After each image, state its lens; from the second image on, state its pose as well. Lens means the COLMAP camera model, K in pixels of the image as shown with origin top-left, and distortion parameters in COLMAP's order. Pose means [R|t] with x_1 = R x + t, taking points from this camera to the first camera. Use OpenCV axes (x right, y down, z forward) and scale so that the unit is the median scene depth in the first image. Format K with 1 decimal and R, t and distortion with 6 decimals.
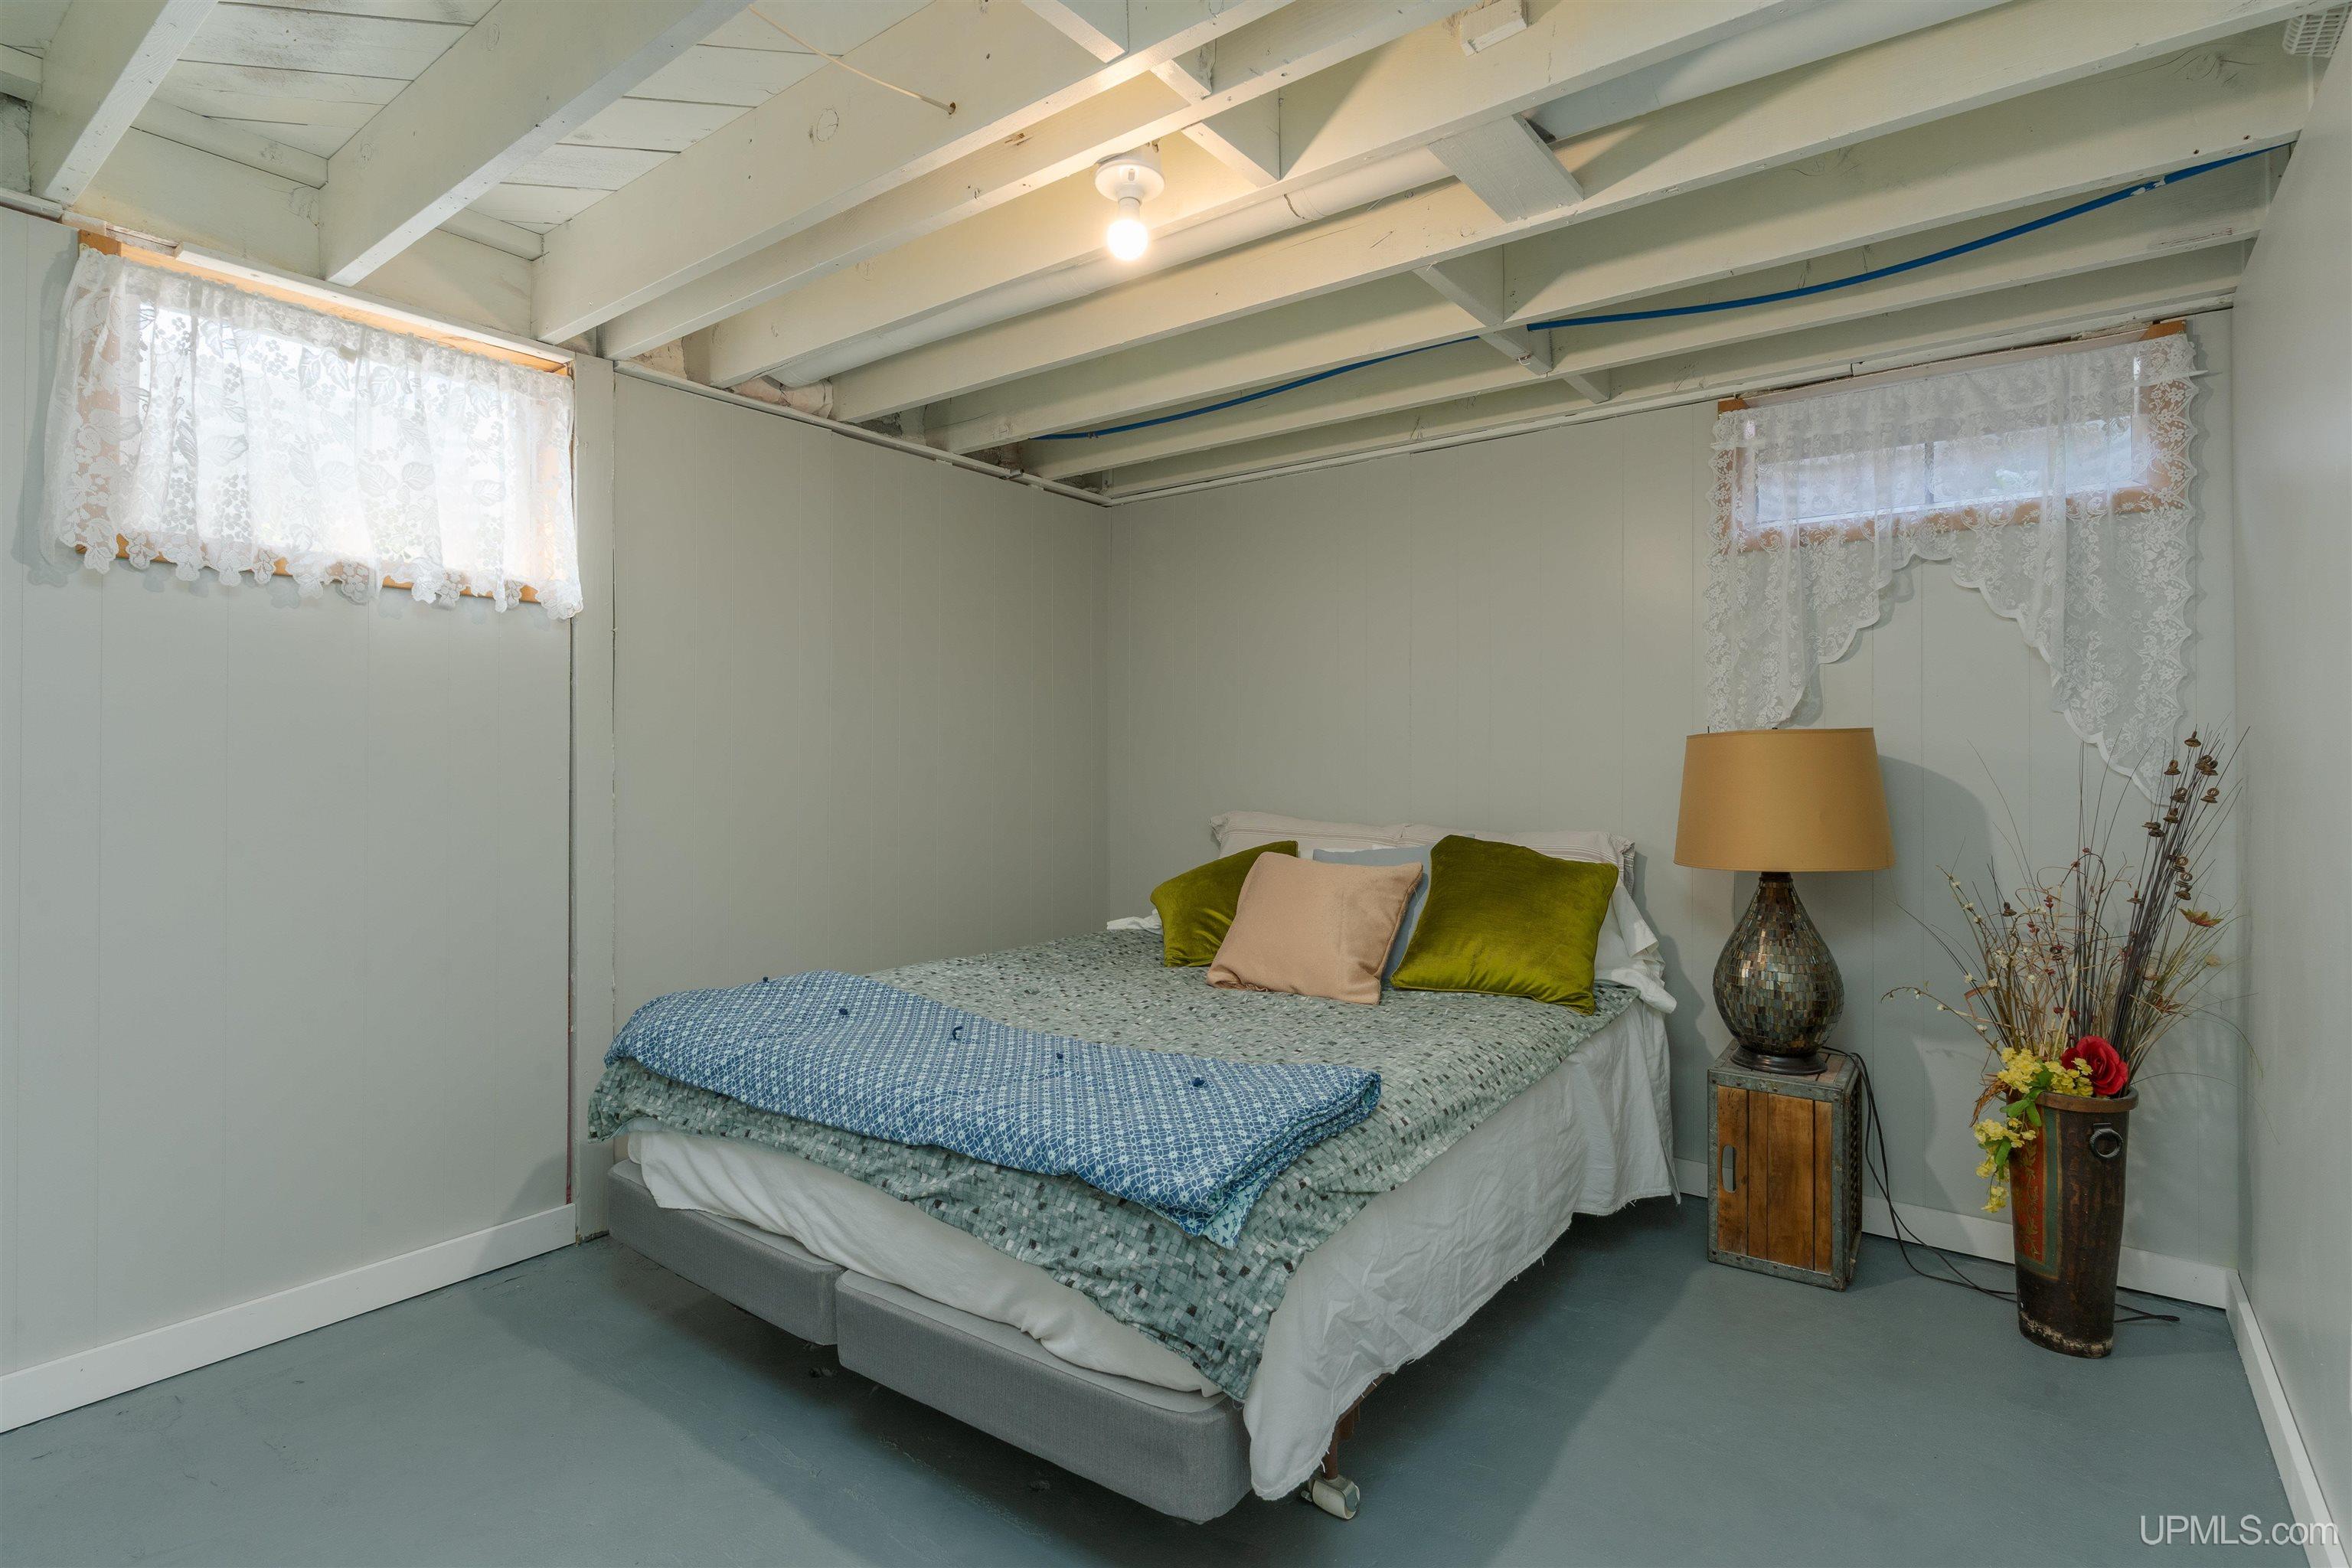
lens RADIAL K [[1128.9, 0, 1181.8], [0, 1128.9, 775.7], [0, 0, 1]] dist [-0.000180, 0.001291]
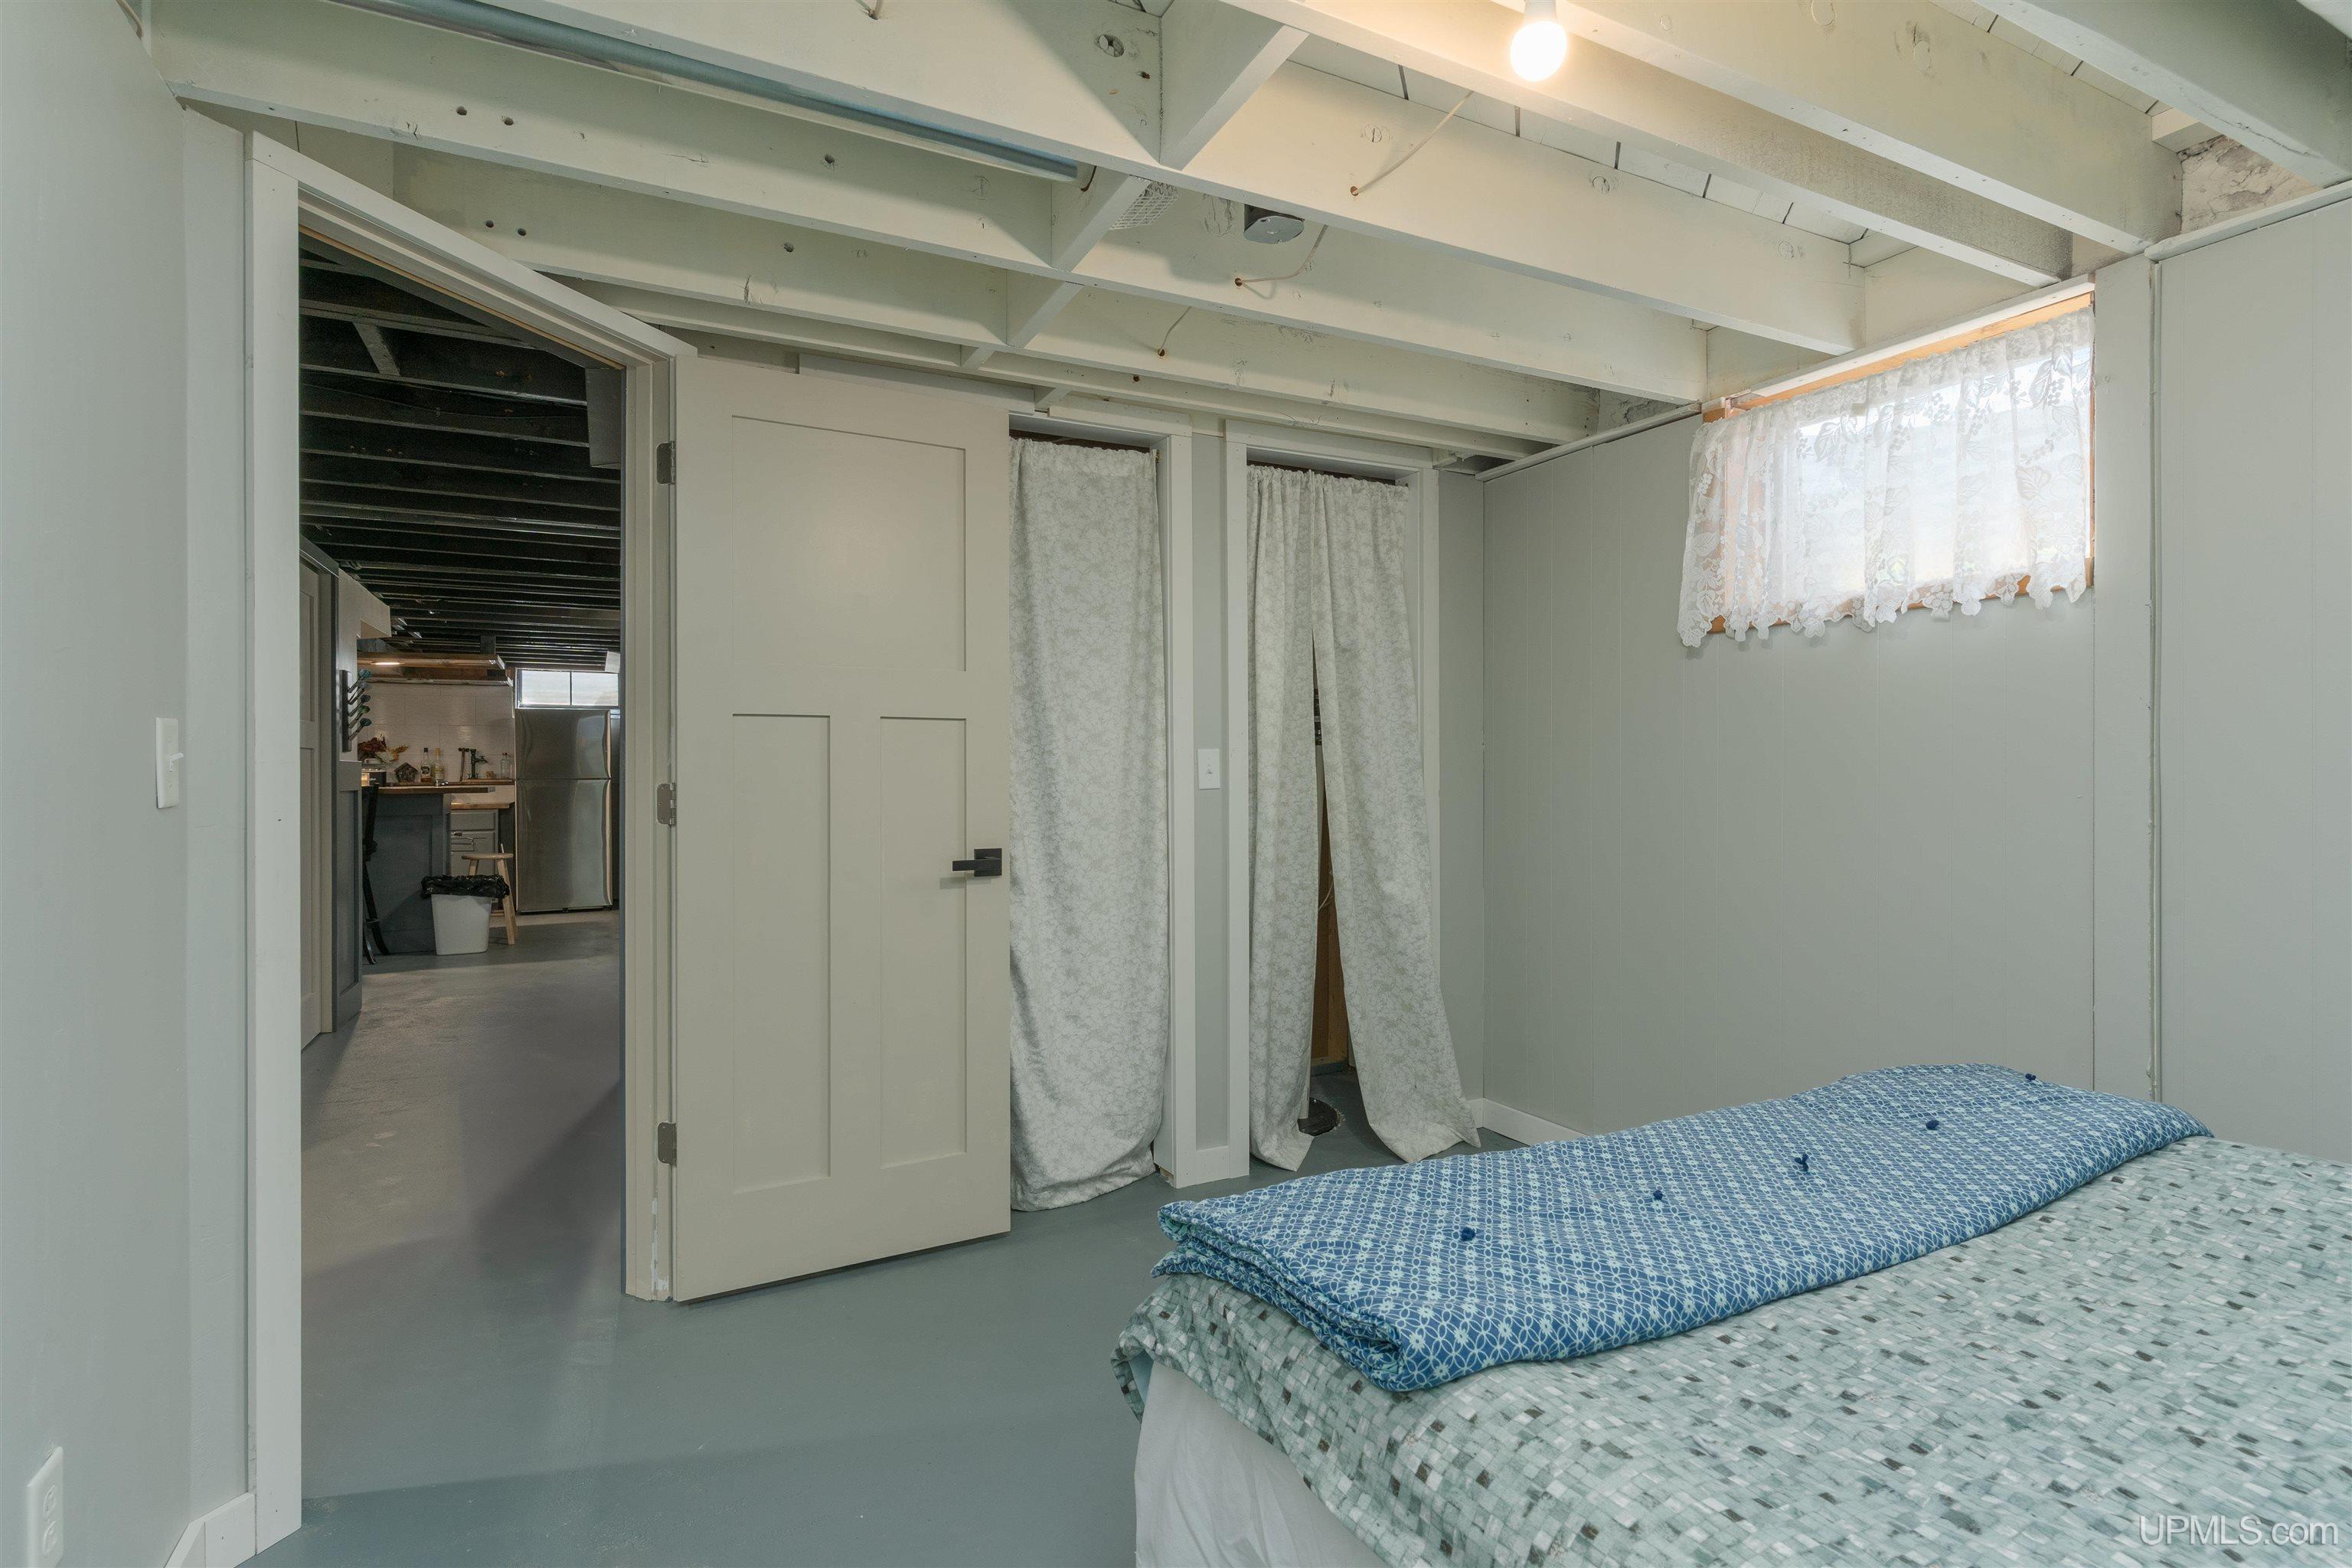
lens RADIAL K [[1128.9, 0, 1178.2], [0, 1128.9, 778.3], [0, 0, 1]] dist [-0.000180, 0.001291]
pose [[-0.436334, 0.002292, -0.899782, 0.617310], [-0.001928, 0.999992, 0.003483, -0.012783], [0.899783, 0.003254, -0.436326, 0.972071]]
